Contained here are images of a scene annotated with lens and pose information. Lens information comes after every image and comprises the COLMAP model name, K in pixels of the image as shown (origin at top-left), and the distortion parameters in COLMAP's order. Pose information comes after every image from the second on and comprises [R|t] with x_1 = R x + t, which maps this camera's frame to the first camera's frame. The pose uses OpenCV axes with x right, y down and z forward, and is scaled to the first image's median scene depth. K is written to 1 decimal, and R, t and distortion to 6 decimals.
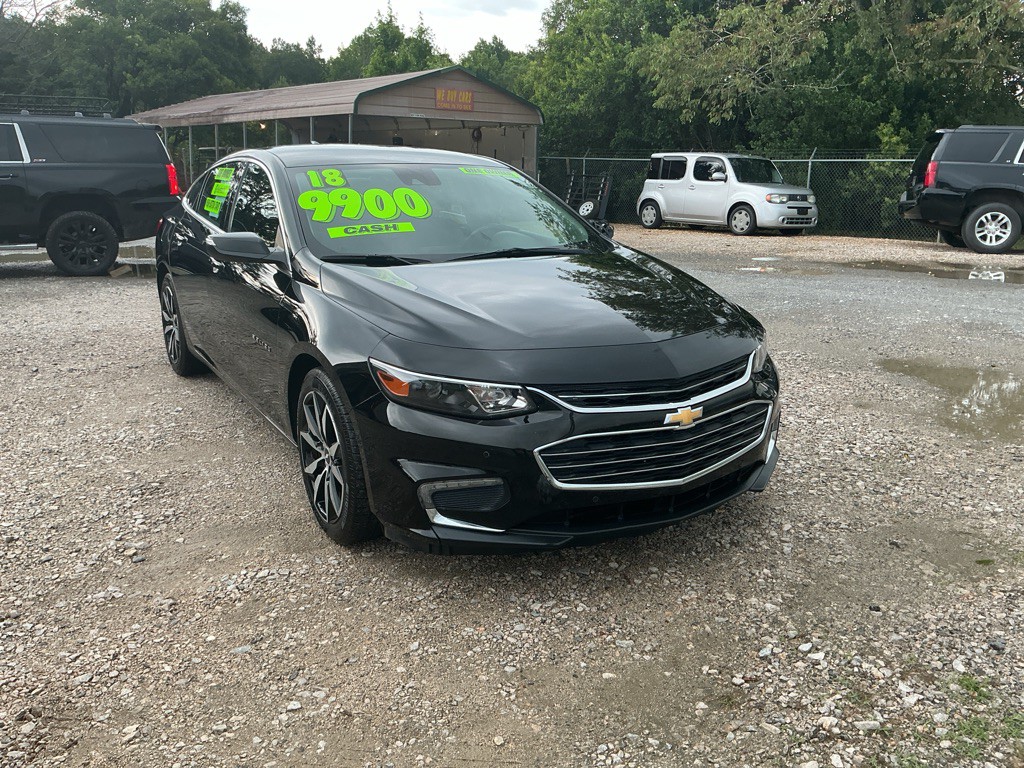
lens RADIAL K [[846.8, 0, 501.0], [0, 846.8, 381.3], [0, 0, 1]] dist [0.068702, -0.128633]
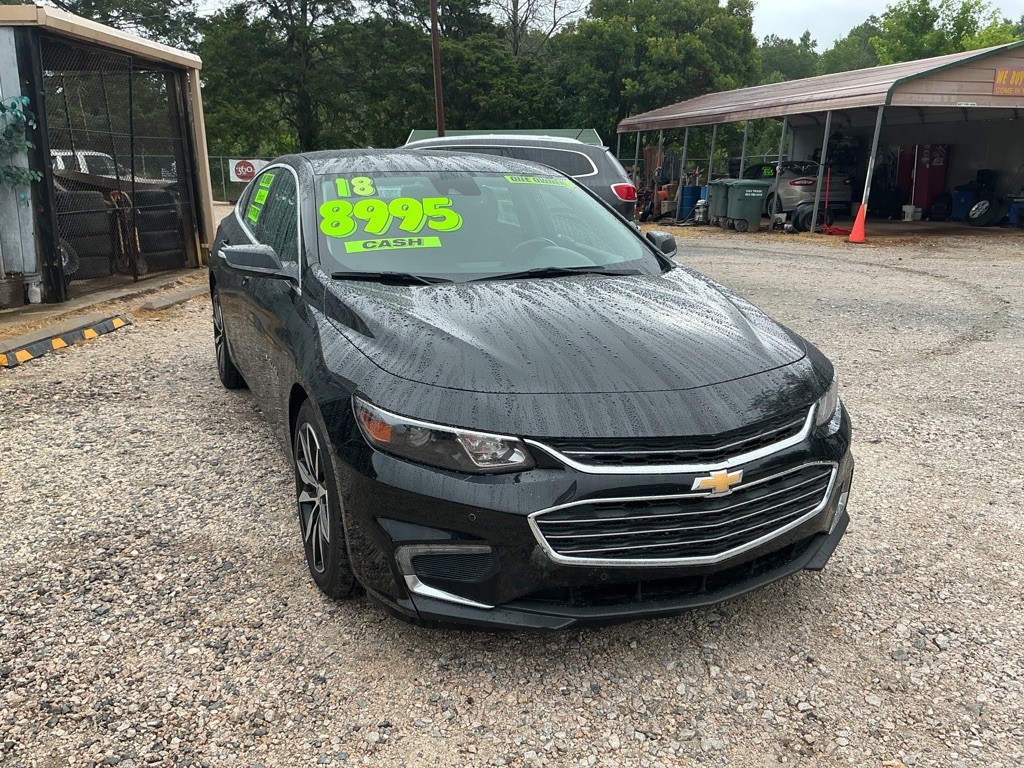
lens RADIAL K [[846.8, 0, 509.7], [0, 846.8, 378.9], [0, 0, 1]] dist [0.068702, -0.128633]
pose [[0.992879, 0.037447, -0.113086, 0.094682], [-0.038386, 0.999244, -0.006141, -0.041534], [0.112771, 0.010439, 0.993566, 0.139391]]
